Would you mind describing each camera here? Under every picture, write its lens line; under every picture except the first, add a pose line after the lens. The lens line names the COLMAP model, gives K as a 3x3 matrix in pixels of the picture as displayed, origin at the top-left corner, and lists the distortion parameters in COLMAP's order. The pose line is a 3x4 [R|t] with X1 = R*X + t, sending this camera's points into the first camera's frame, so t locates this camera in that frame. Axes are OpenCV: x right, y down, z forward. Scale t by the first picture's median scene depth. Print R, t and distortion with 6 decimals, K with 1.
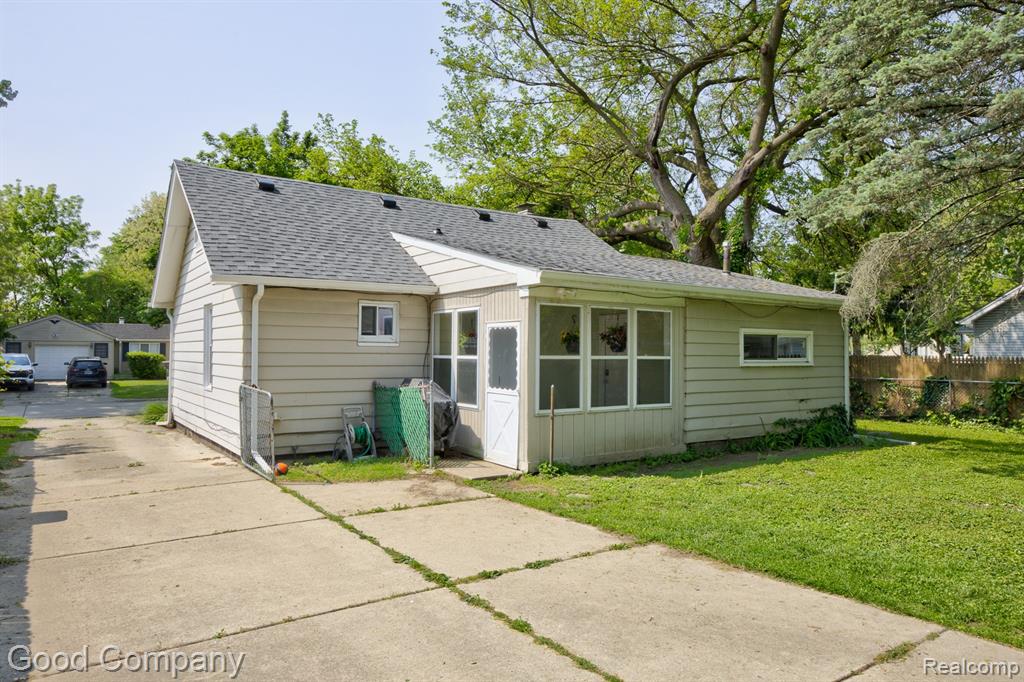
lens RADIAL K [[664.7, 0, 512.0], [0, 664.7, 341.0], [0, 0, 1]] dist [0.002902, 0.002970]
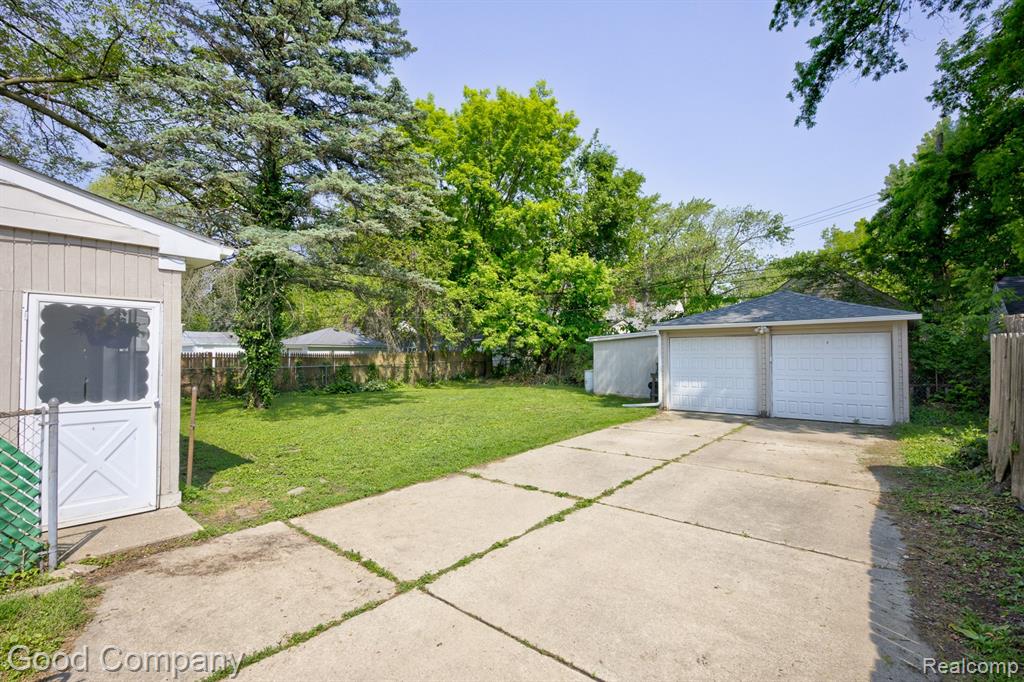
lens RADIAL K [[468.1, 0, 498.4], [0, 468.1, 343.5], [0, 0, 1]] dist [-0.041525, 0.021505]
pose [[-0.250573, 0.014307, 0.967992, -0.972869], [-0.021538, 0.999561, -0.020349, 0.029551], [-0.967858, -0.025947, -0.250155, 1.334068]]
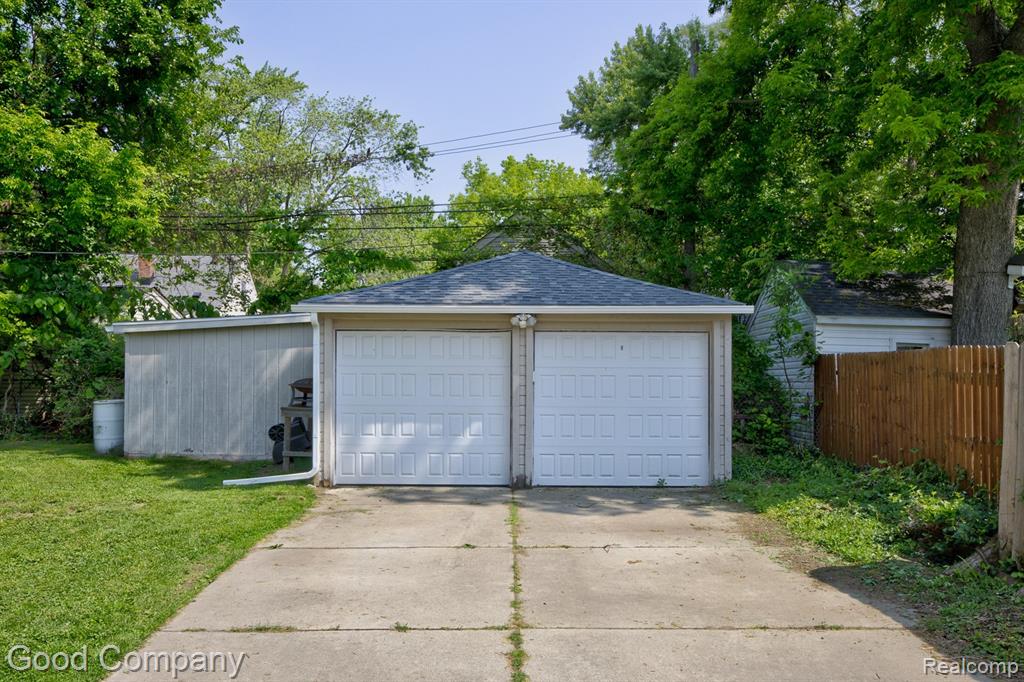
lens RADIAL K [[888.2, 0, 535.5], [0, 888.2, 346.1], [0, 0, 1]] dist [-0.005034, -0.006121]
pose [[-0.834454, -0.003406, 0.551066, -0.417841], [-0.025842, 0.999123, -0.032956, 0.027810], [-0.550471, -0.041741, -0.833810, 1.394521]]
